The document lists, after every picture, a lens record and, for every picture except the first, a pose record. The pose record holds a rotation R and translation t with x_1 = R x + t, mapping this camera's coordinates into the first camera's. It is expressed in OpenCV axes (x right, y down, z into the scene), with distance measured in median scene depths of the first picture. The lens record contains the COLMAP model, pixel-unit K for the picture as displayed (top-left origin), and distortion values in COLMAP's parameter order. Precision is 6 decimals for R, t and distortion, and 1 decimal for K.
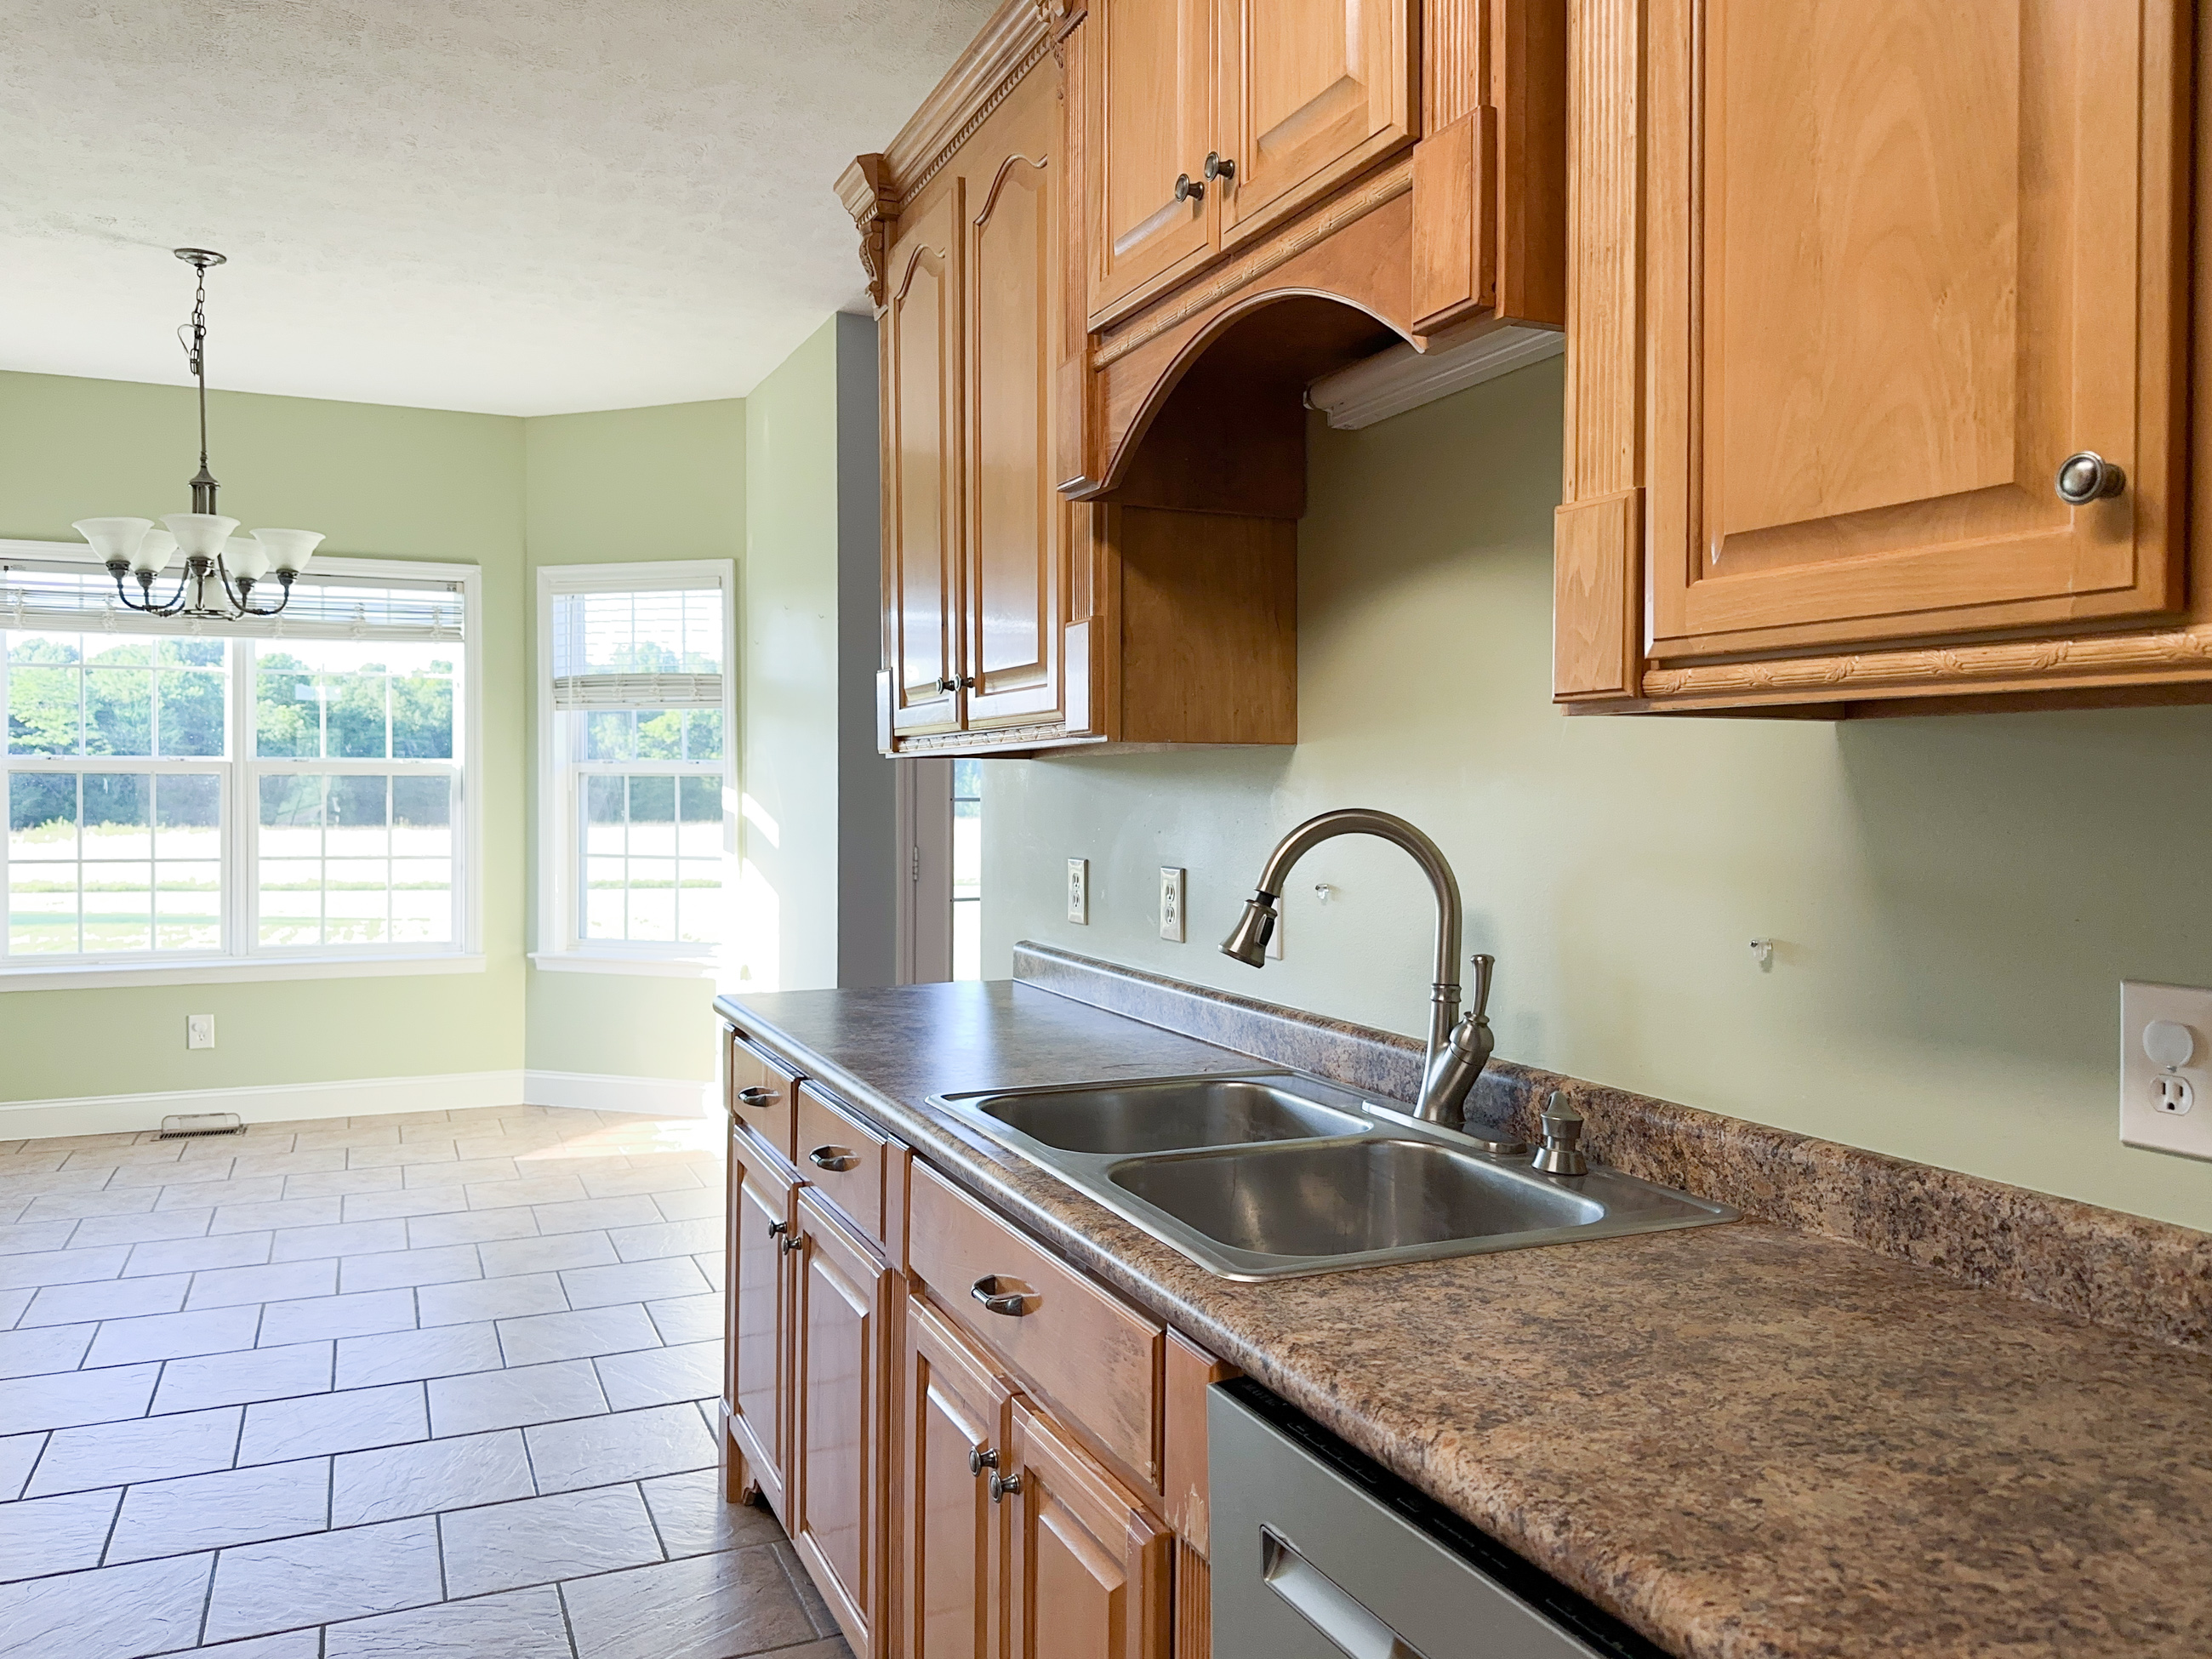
lens RADIAL K [[1616.9, 0, 1109.4], [0, 1616.9, 827.8], [0, 0, 1]] dist [0.002498, -0.008716]
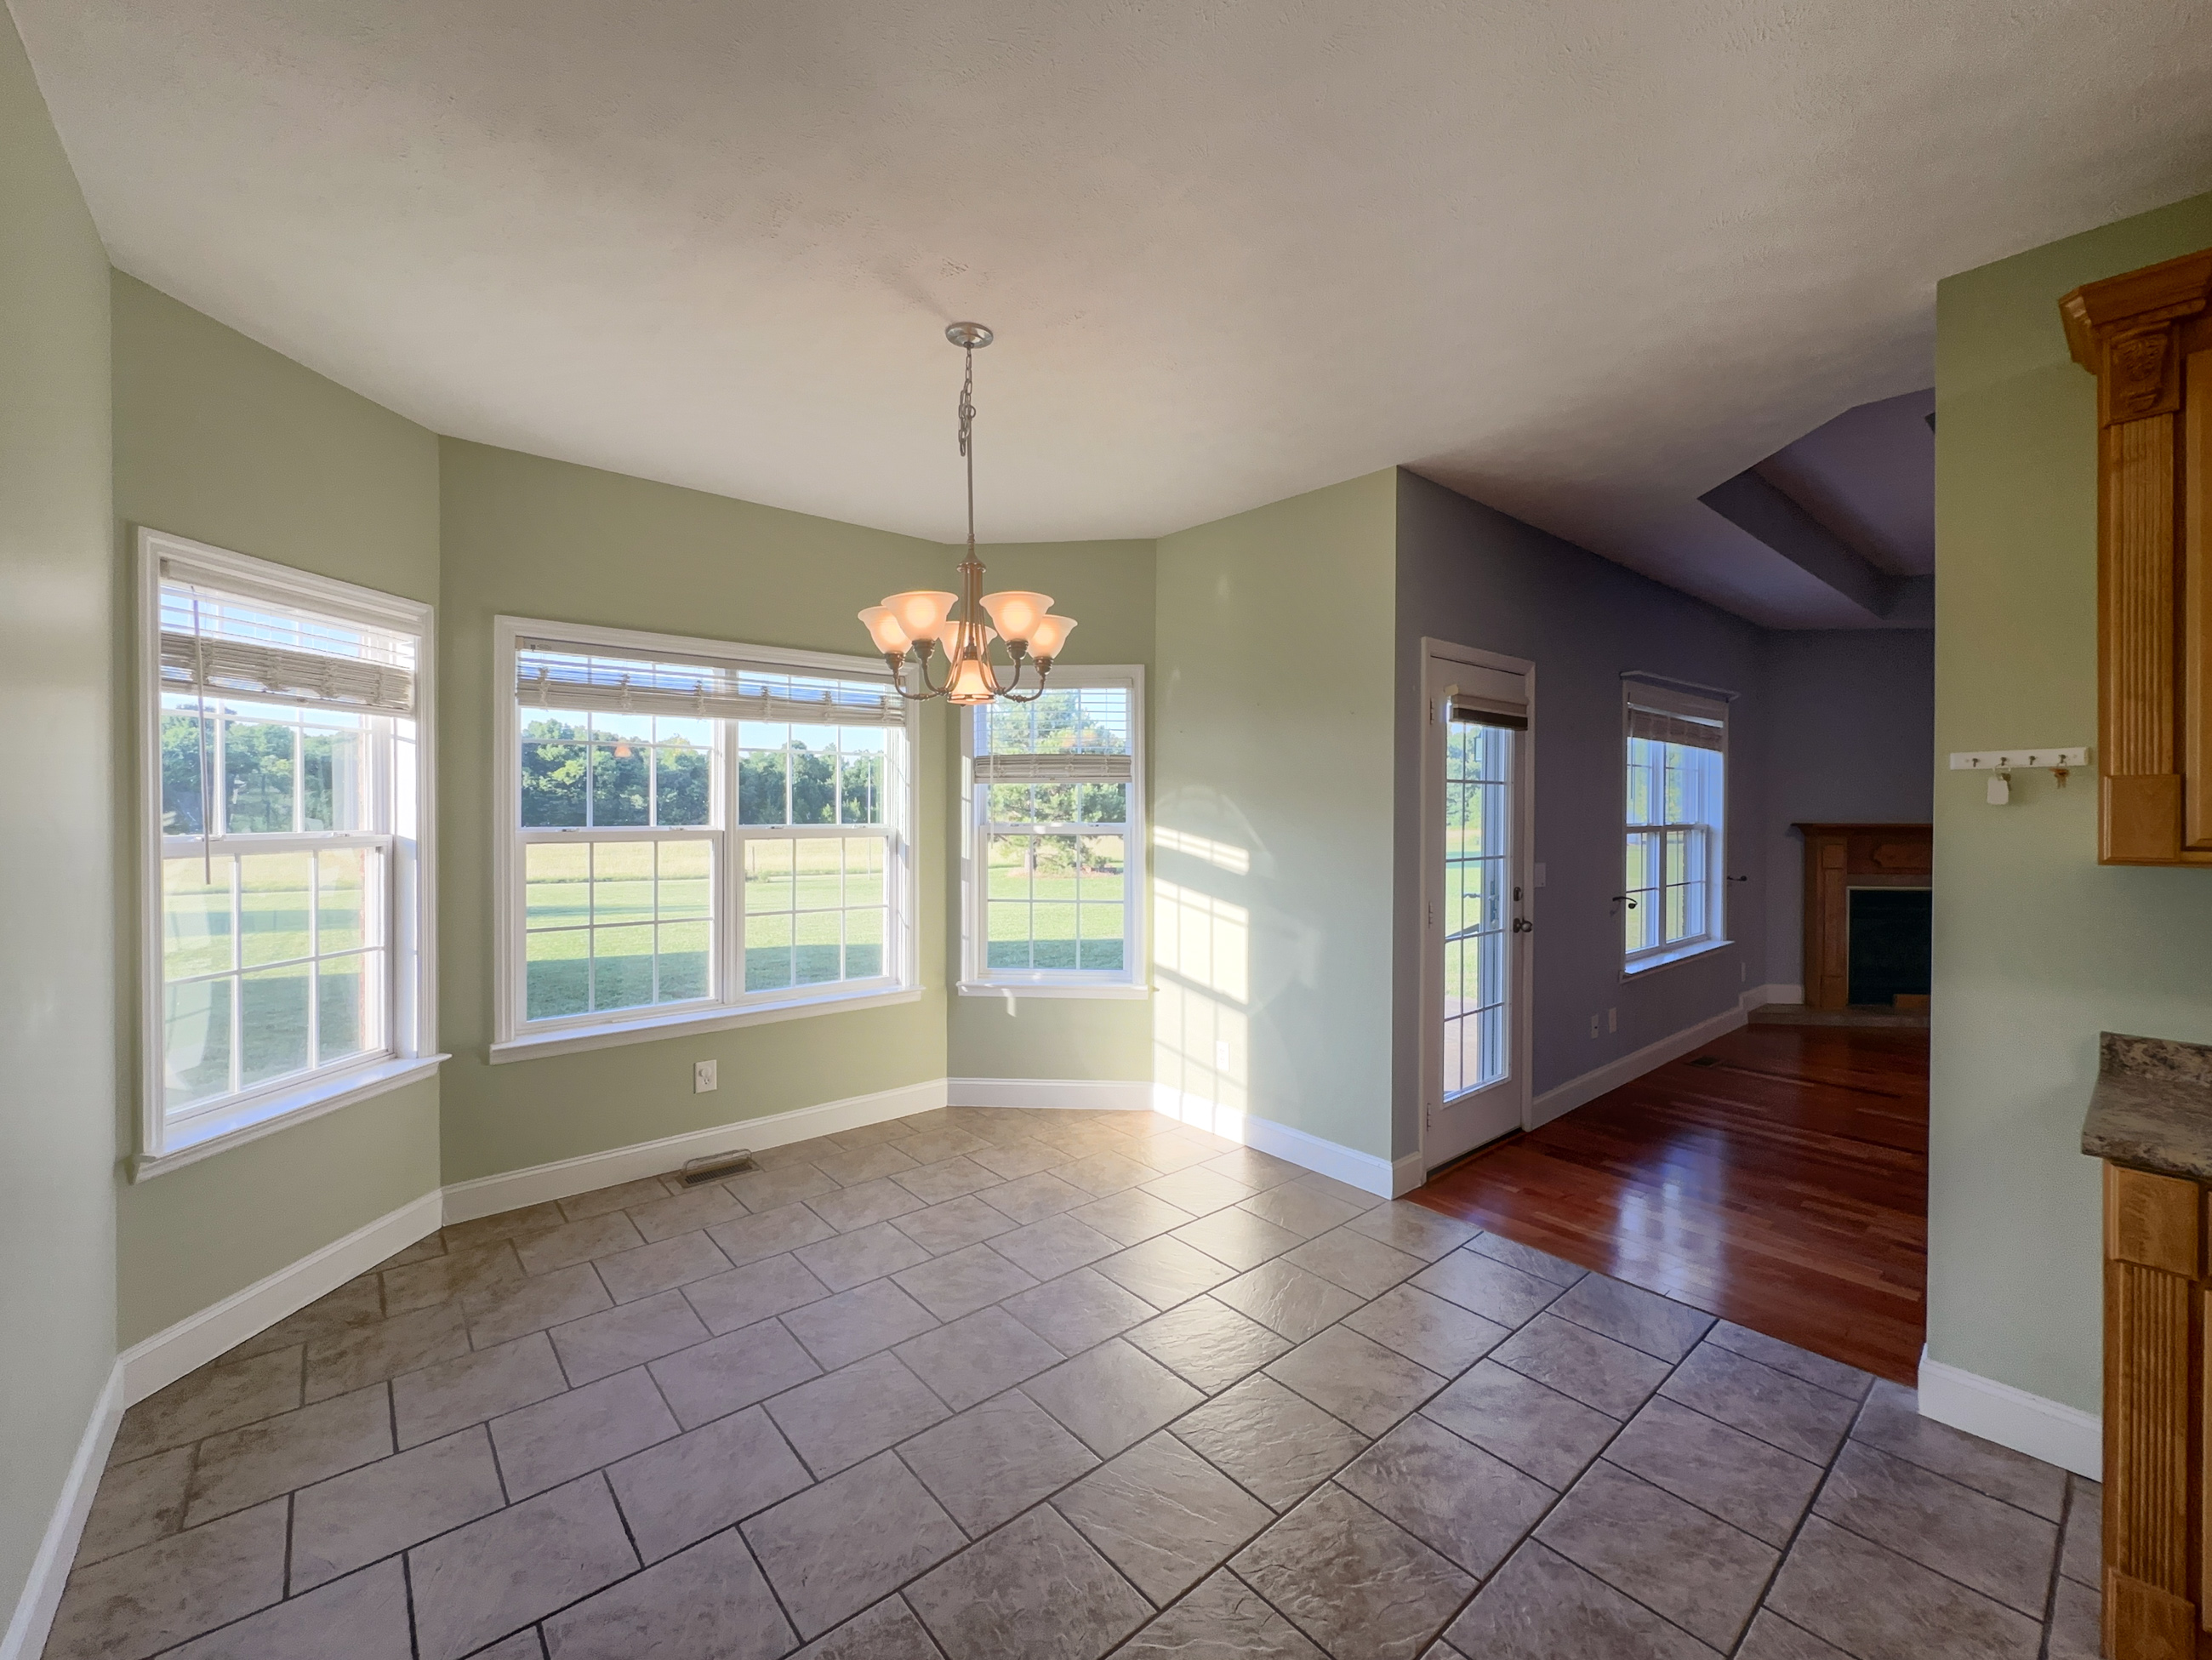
lens RADIAL K [[911.0, 0, 1066.2], [0, 911.0, 819.9], [0, 0, 1]] dist [-0.000277, 0.000367]
pose [[0.966770, -0.006351, 0.255569, -0.472817], [0.009849, 0.999875, -0.012409, -0.037142], [-0.255458, 0.014514, 0.966711, 0.329808]]
